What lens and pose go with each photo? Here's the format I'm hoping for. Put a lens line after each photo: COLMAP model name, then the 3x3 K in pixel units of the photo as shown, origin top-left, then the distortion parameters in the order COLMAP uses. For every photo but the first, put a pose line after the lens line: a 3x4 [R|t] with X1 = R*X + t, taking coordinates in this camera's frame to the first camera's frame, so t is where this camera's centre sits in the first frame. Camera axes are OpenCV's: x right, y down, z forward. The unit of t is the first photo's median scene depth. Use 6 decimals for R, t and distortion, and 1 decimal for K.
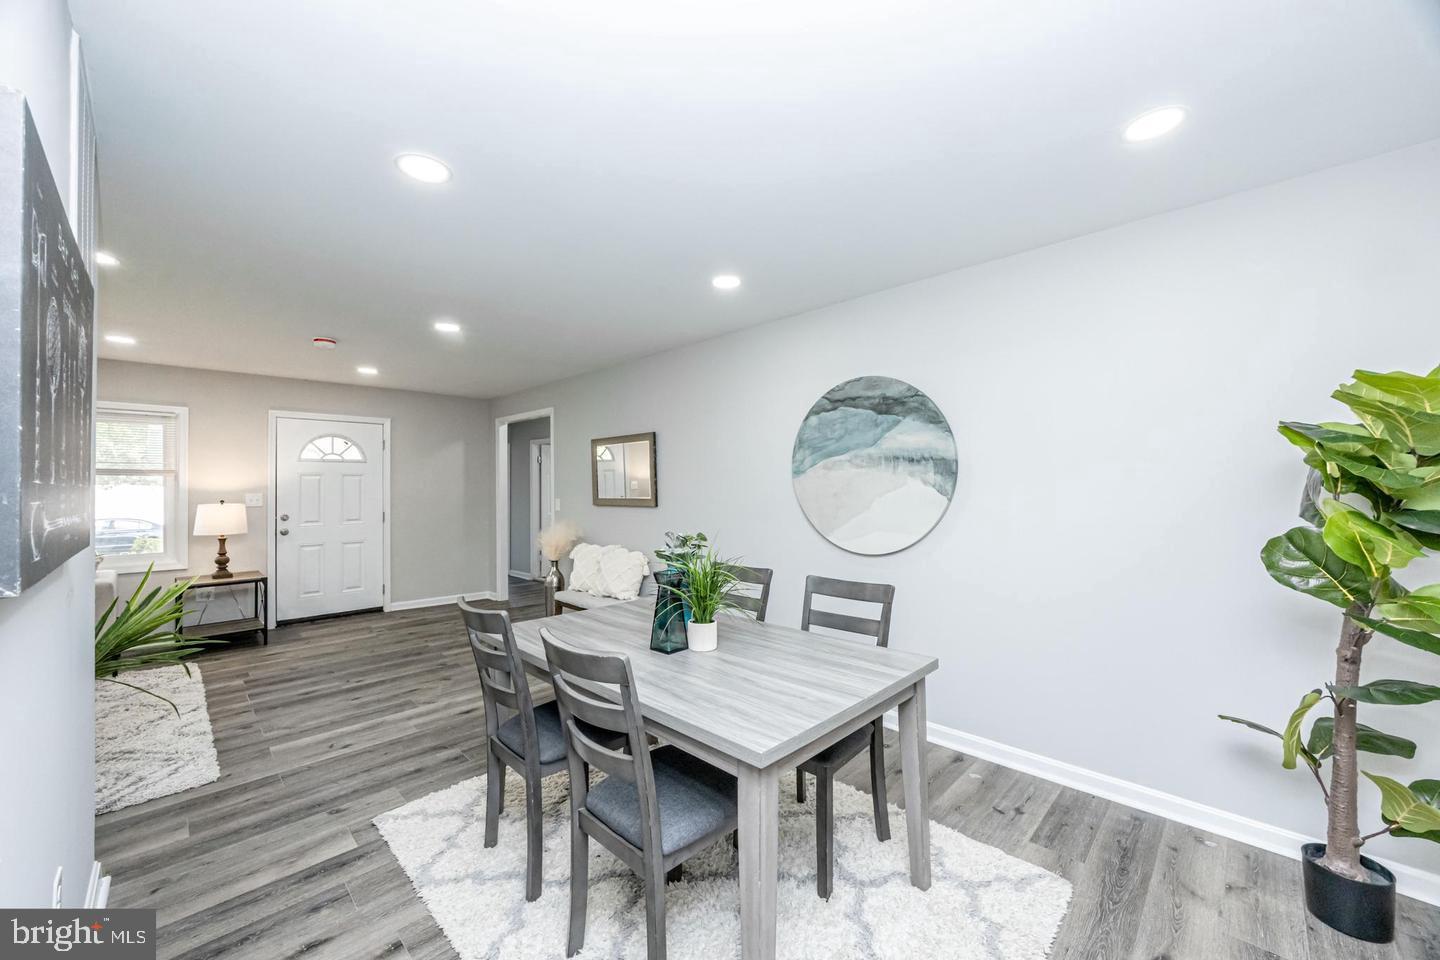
lens RADIAL K [[544.4, 0, 711.2], [0, 544.4, 481.9], [0, 0, 1]] dist [-0.002251, -0.000757]
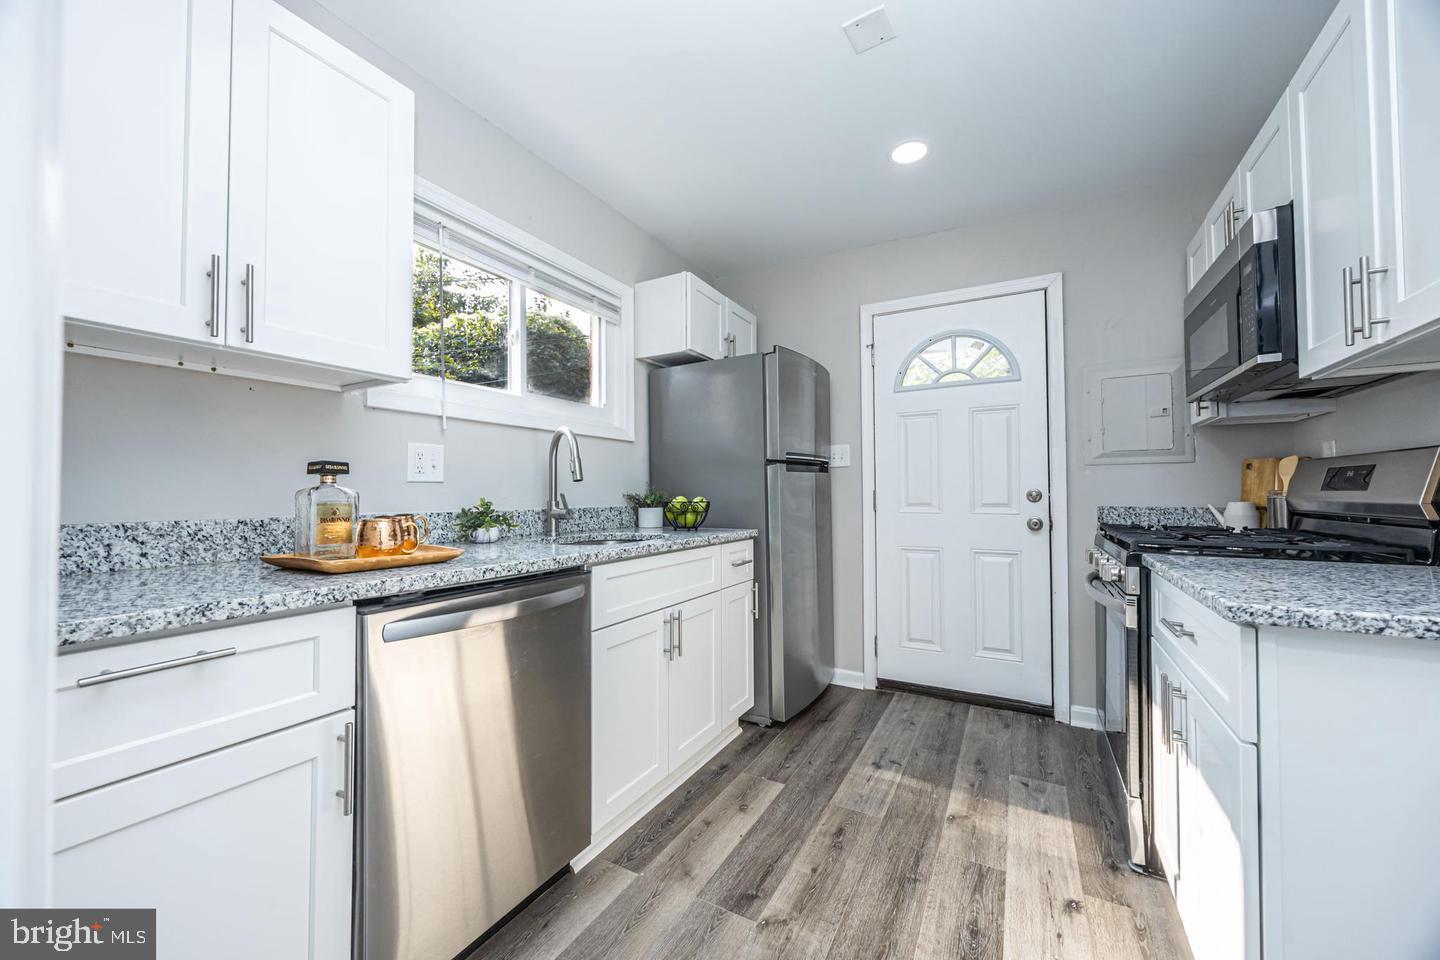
lens RADIAL K [[544.4, 0, 717.6], [0, 544.4, 480.2], [0, 0, 1]] dist [-0.002251, -0.000757]
pose [[0.263279, -0.009905, -0.964669, -0.429745], [0.011793, 0.999906, -0.007049, 0.094978], [0.964648, -0.009520, 0.263371, 1.101882]]
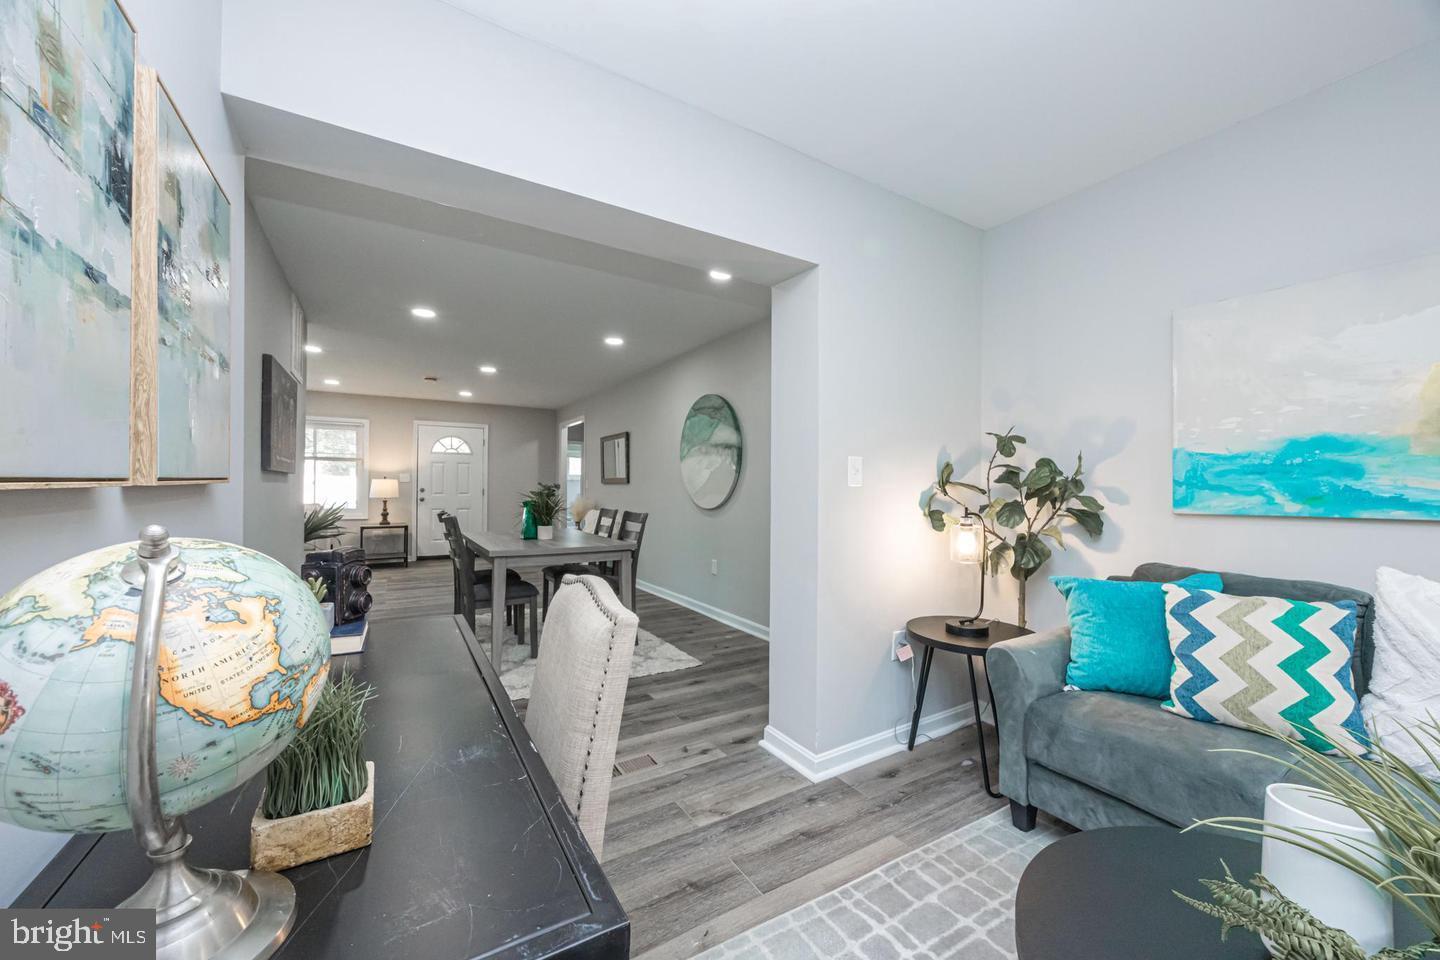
lens RADIAL K [[544.4, 0, 716.6], [0, 544.4, 483.2], [0, 0, 1]] dist [-0.002251, -0.000757]
pose [[0.969475, 0.011698, -0.244910, 0.659408], [-0.011290, 0.999932, 0.003068, 0.052748], [0.244929, -0.000210, 0.969541, -0.478724]]
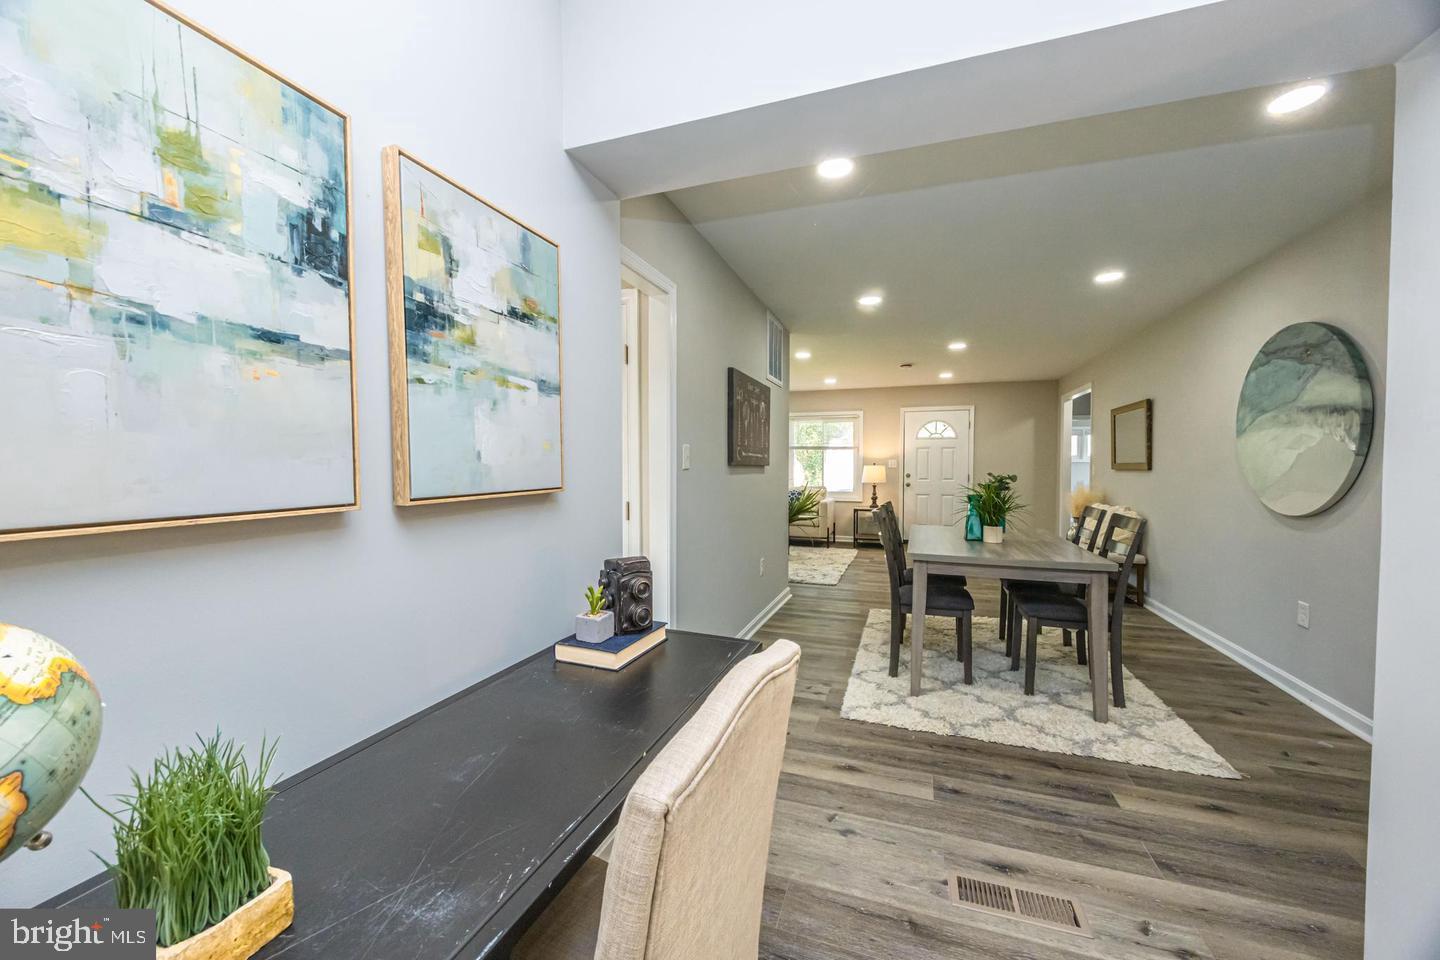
lens RADIAL K [[544.4, 0, 718.0], [0, 544.4, 481.3], [0, 0, 1]] dist [-0.002251, -0.000757]
pose [[0.420005, 0.033370, -0.906908, 0.684702], [0.003147, 0.999264, 0.038225, 0.033772], [0.907516, -0.018908, 0.419591, -0.271496]]
